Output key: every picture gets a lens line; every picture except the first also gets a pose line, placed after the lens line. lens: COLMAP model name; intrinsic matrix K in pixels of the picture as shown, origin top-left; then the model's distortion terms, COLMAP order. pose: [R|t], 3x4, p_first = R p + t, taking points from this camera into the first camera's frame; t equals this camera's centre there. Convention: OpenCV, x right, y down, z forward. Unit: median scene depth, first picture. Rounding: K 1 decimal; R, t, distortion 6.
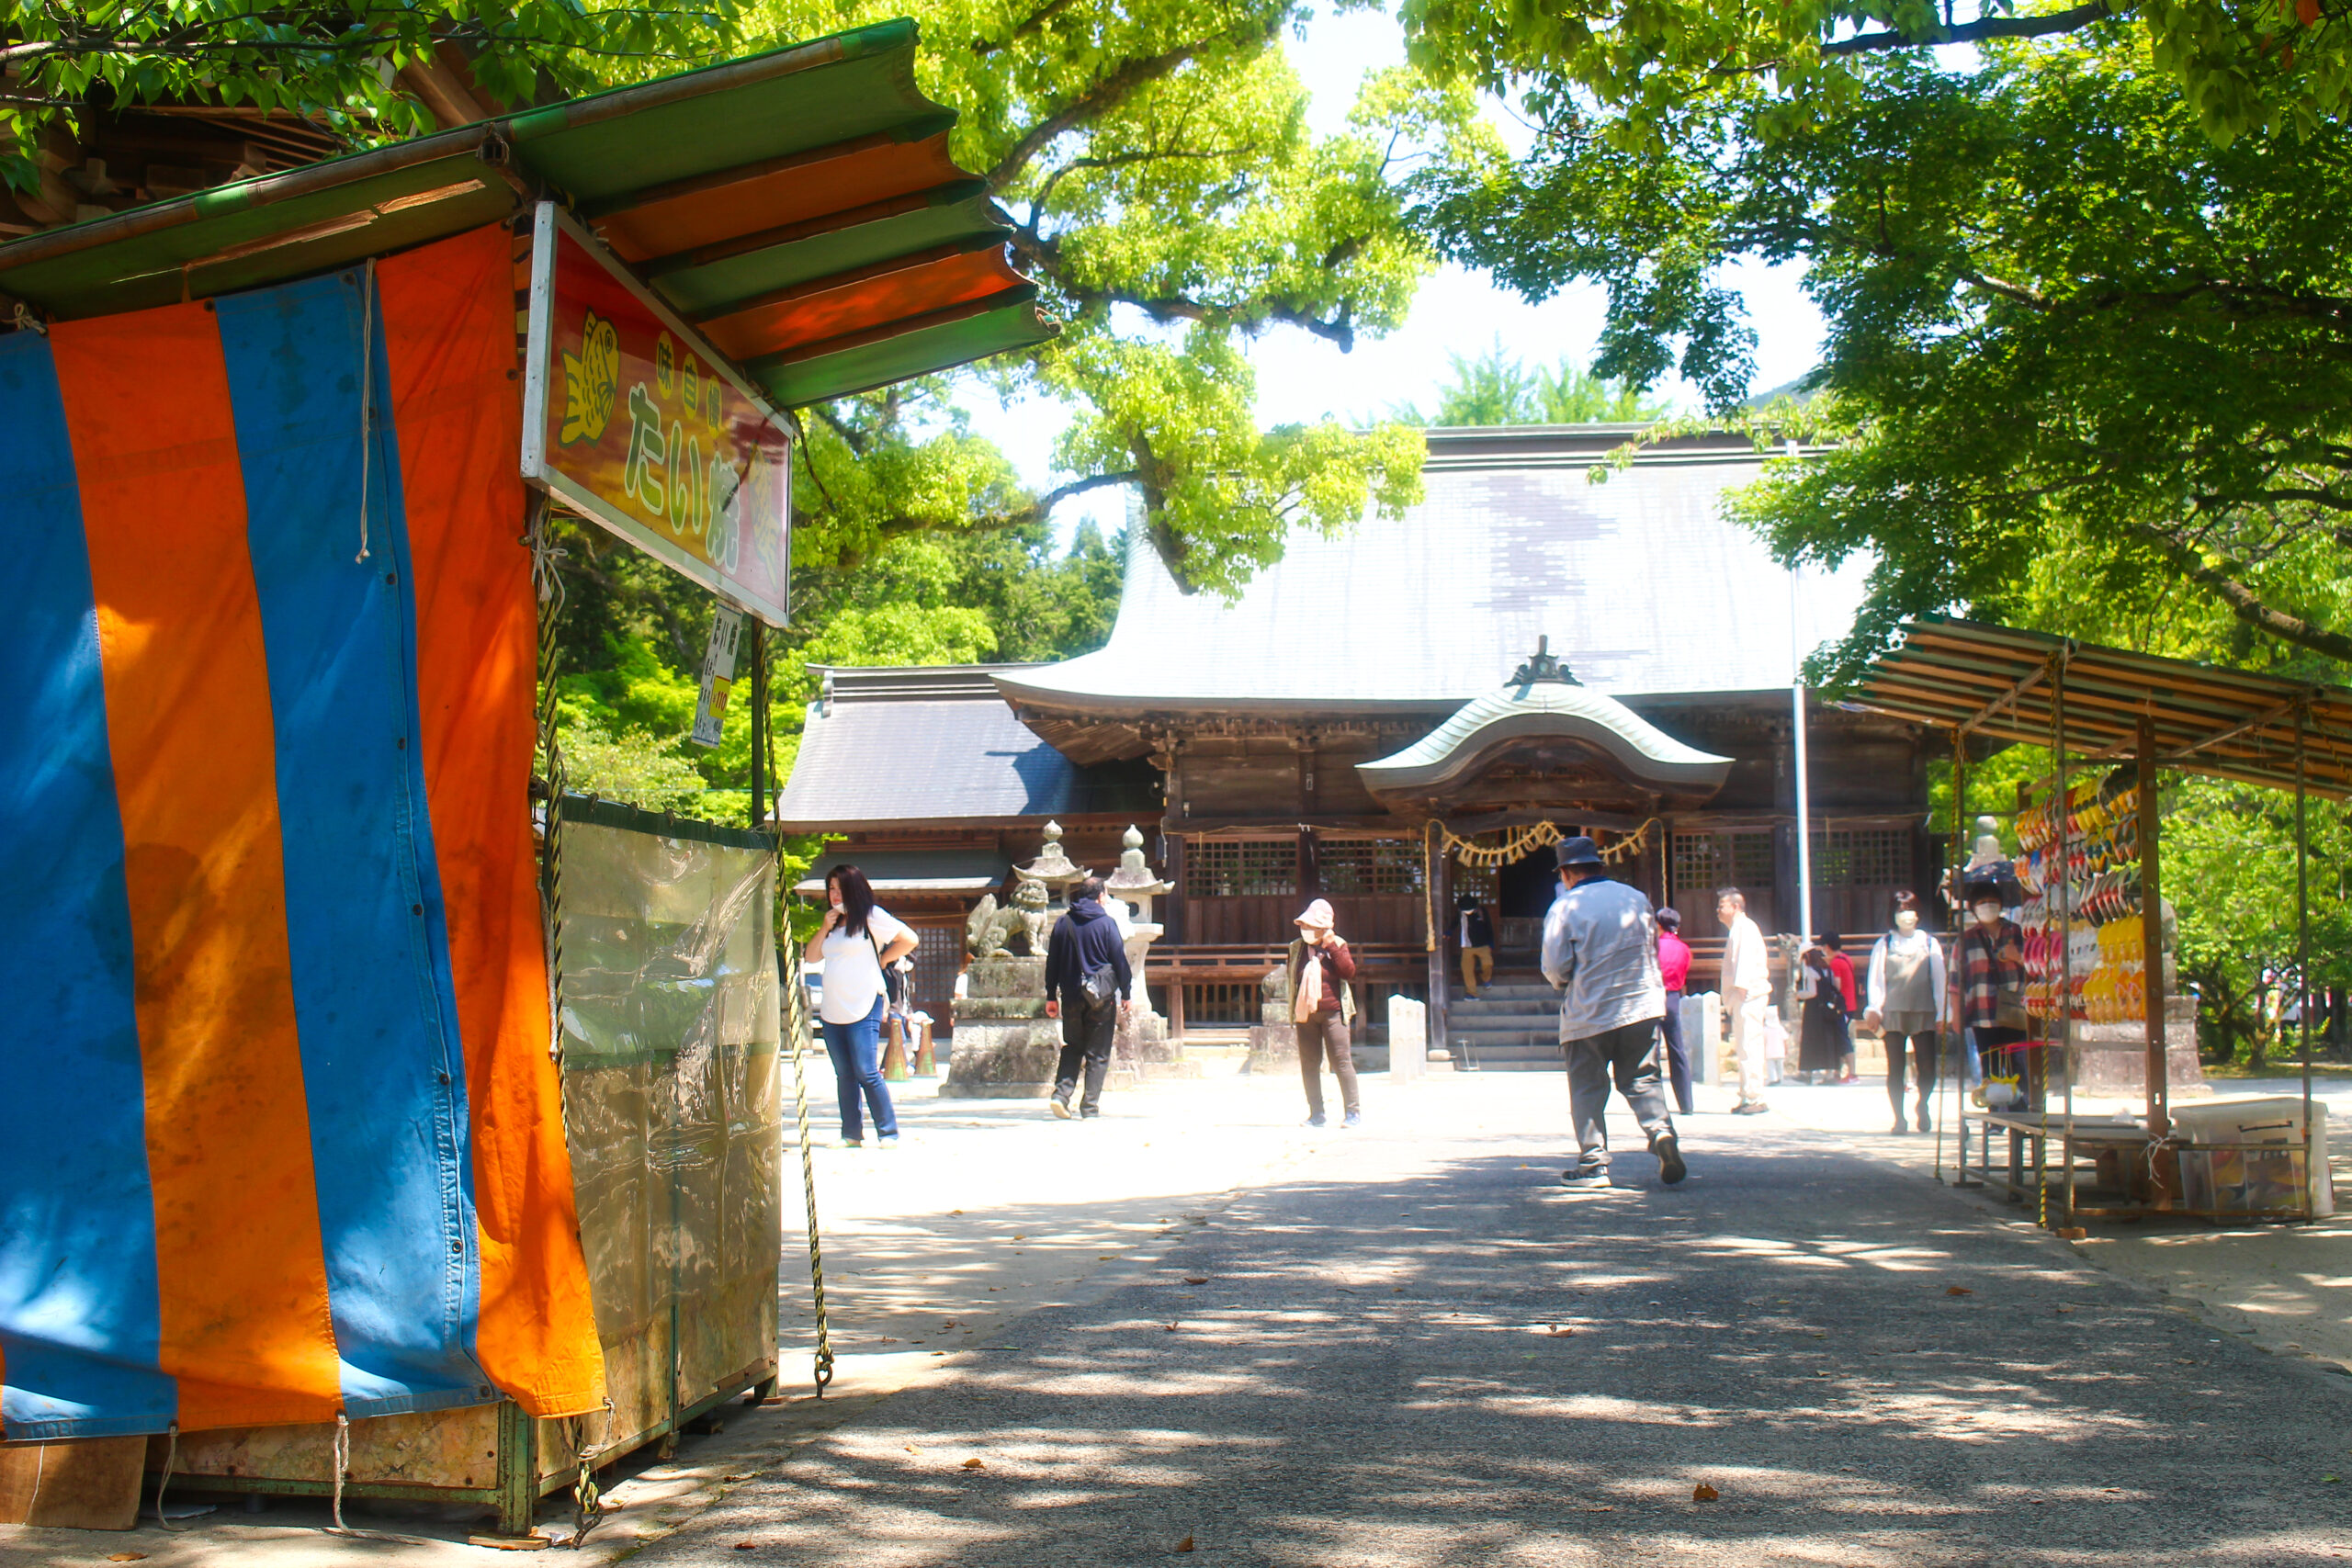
lens RADIAL K [[3651.7, 0, 1176.0], [0, 3651.7, 784.0], [0, 0, 1]] dist [-0.002360, 0.001184]
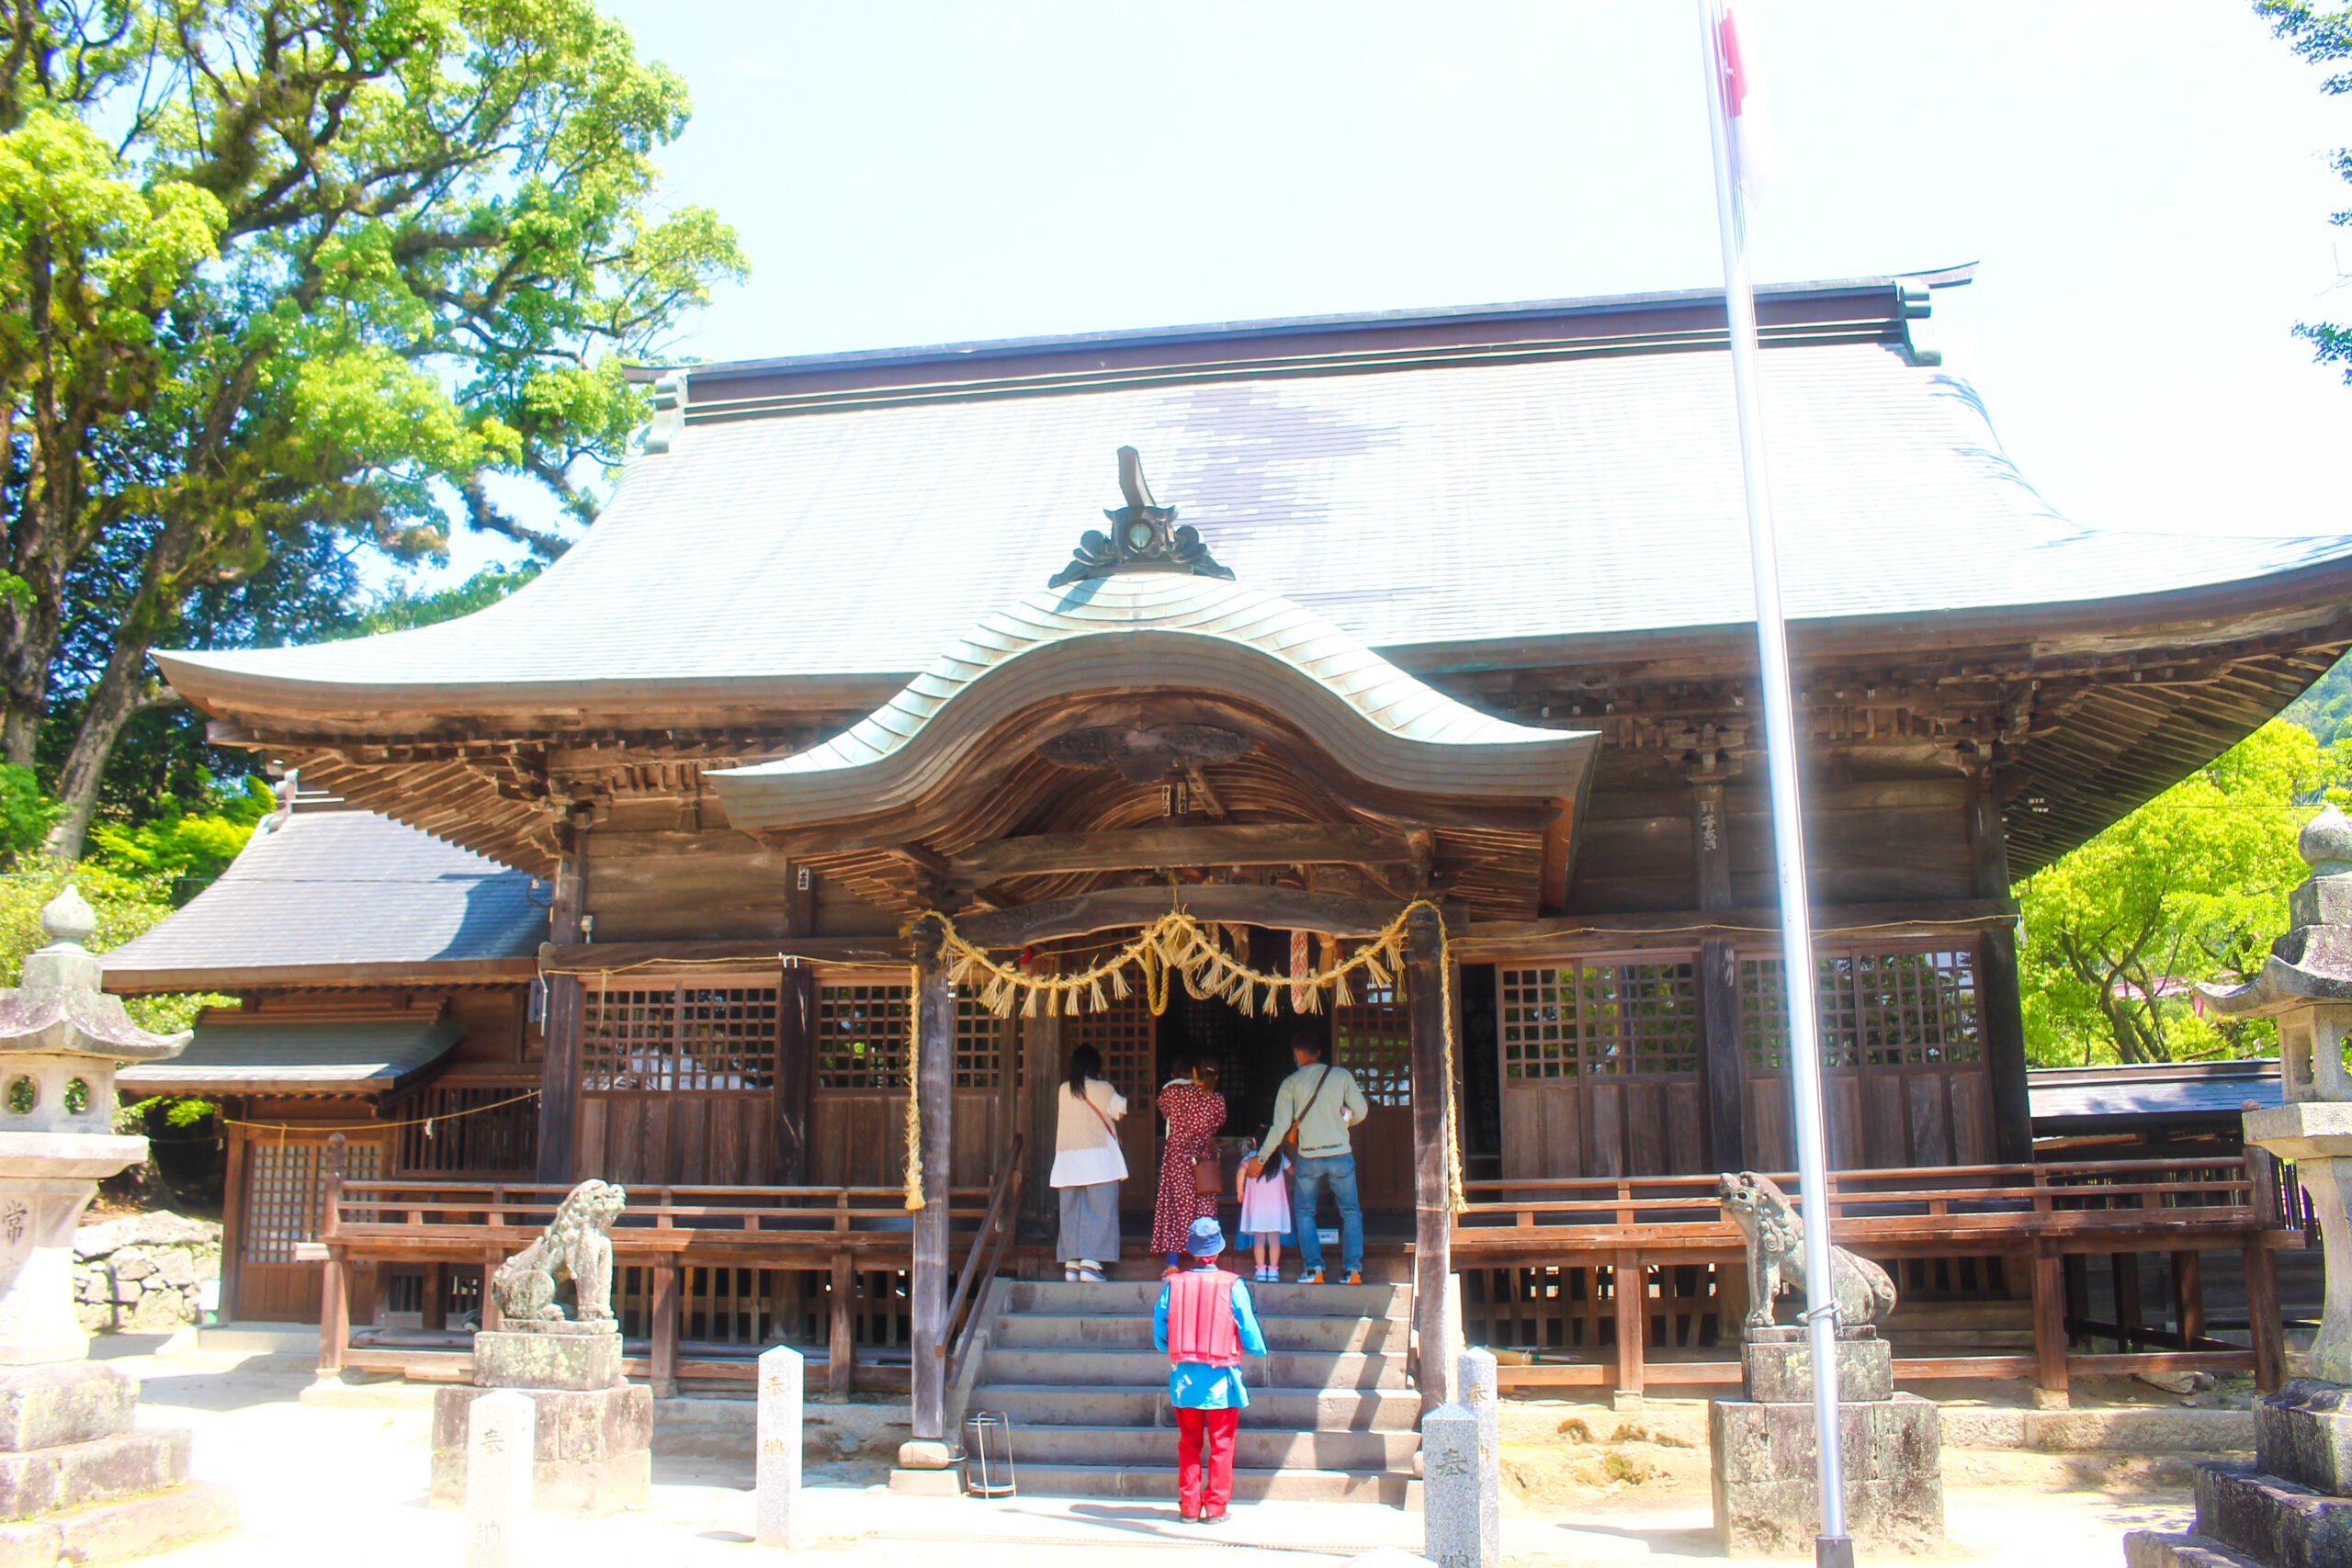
lens RADIAL K [[1948.9, 0, 1176.0], [0, 1948.9, 784.0], [0, 0, 1]] dist [-0.118243, 0.000124]
pose [[0.995434, -0.013457, -0.094496, 0.123314], [-0.000675, 0.988995, -0.147950, 0.029438], [0.095447, 0.147339, 0.984470, 0.766654]]
